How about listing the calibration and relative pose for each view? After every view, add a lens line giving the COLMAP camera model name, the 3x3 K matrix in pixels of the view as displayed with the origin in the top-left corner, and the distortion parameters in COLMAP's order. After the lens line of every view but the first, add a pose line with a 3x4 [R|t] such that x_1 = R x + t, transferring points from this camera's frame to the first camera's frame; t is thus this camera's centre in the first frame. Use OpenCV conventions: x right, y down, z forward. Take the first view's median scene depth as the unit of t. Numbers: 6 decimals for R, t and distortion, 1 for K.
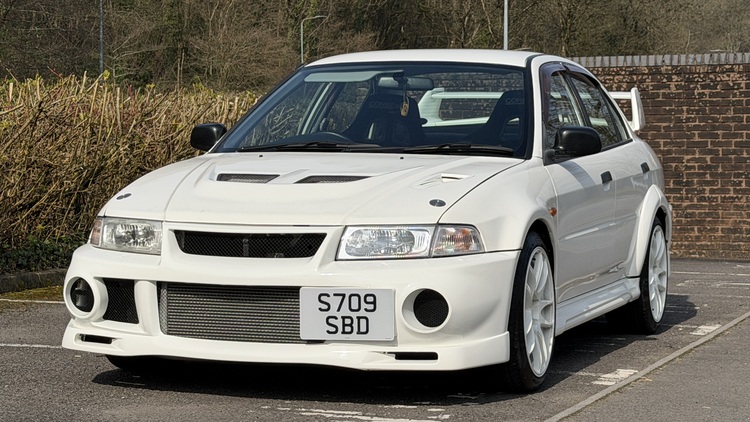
lens RADIAL K [[1810.6, 0, 375.0], [0, 1810.6, 211.0], [0, 0, 1]] dist [-0.362410, 0.029482]
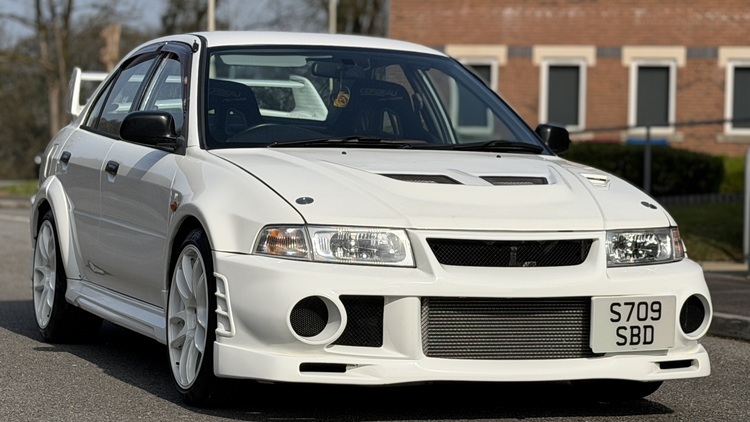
lens RADIAL K [[2024.7, 0, 375.0], [0, 2024.7, 211.0], [0, 0, 1]] dist [-0.037870, -0.151793]
pose [[0.830364, -0.012697, 0.557077, -0.717145], [0.008001, 0.999909, 0.010863, -0.014663], [-0.557164, -0.004564, 0.830390, 0.195190]]
